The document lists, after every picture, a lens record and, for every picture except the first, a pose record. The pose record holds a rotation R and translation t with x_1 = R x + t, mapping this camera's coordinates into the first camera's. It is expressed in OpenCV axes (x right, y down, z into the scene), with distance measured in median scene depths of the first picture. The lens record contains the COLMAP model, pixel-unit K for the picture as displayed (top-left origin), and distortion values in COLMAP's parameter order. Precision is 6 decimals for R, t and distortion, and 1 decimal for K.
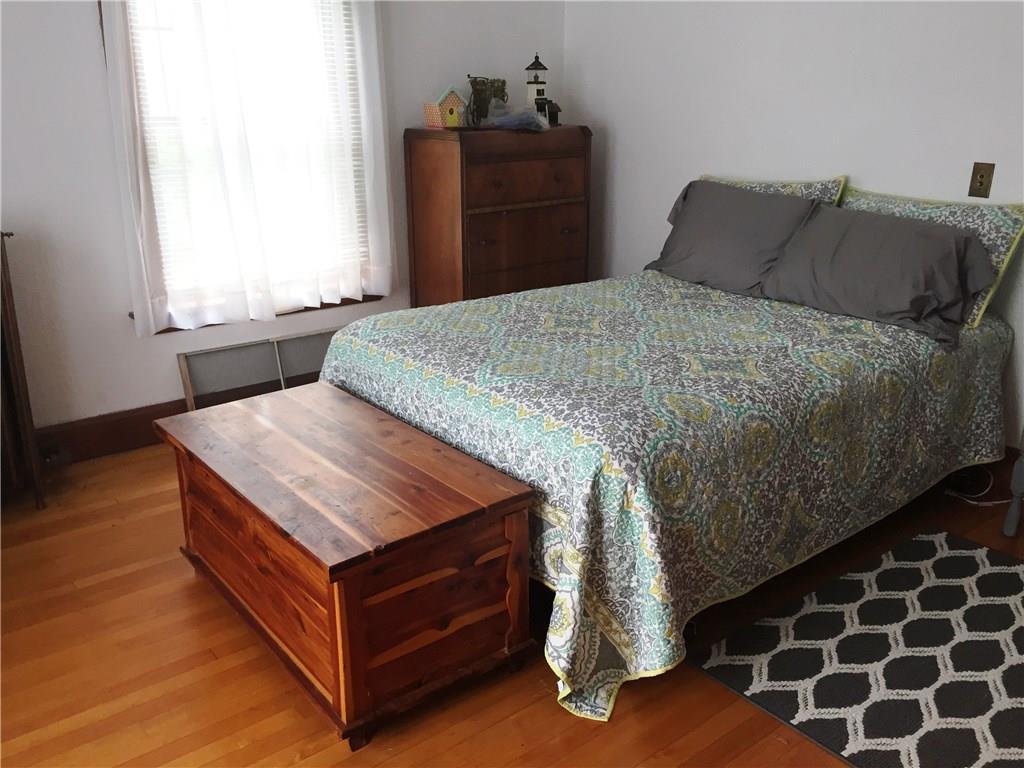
lens RADIAL K [[887.4, 0, 514.8], [0, 887.4, 381.9], [0, 0, 1]] dist [0.049259, -0.012163]
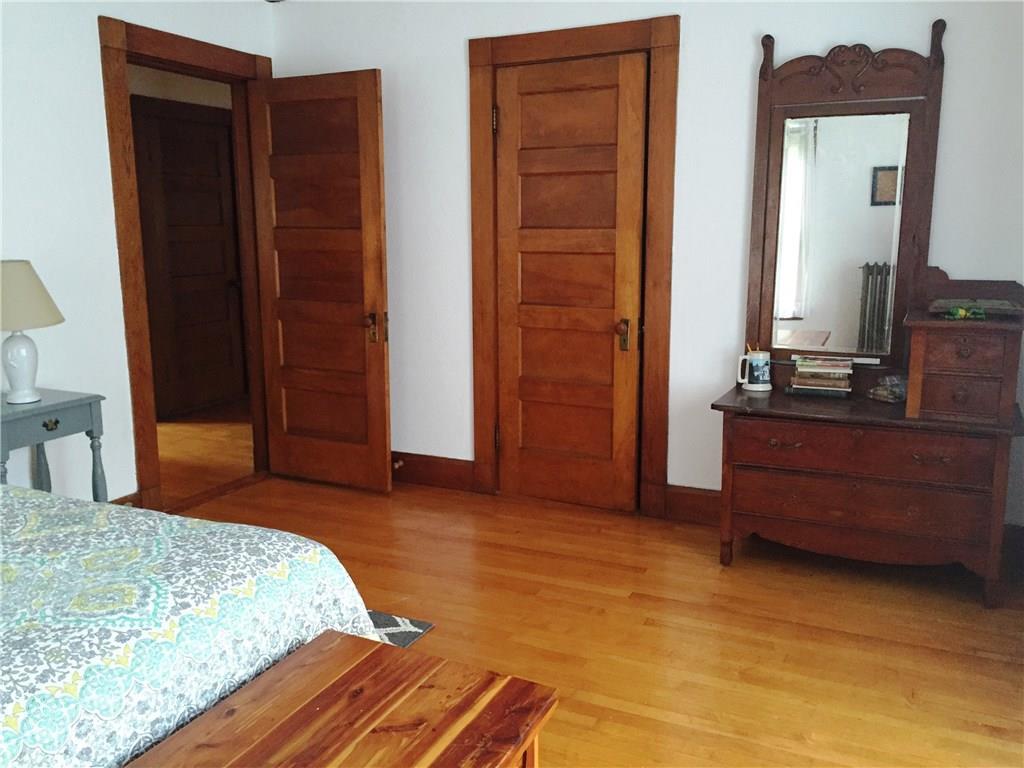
lens RADIAL K [[887.4, 0, 513.5], [0, 887.4, 384.0], [0, 0, 1]] dist [0.049259, -0.012163]
pose [[-0.434909, -0.160294, 0.886093, -0.762070], [0.288187, 0.907496, 0.305613, -0.304255], [-0.853114, 0.388274, -0.348483, 0.966079]]
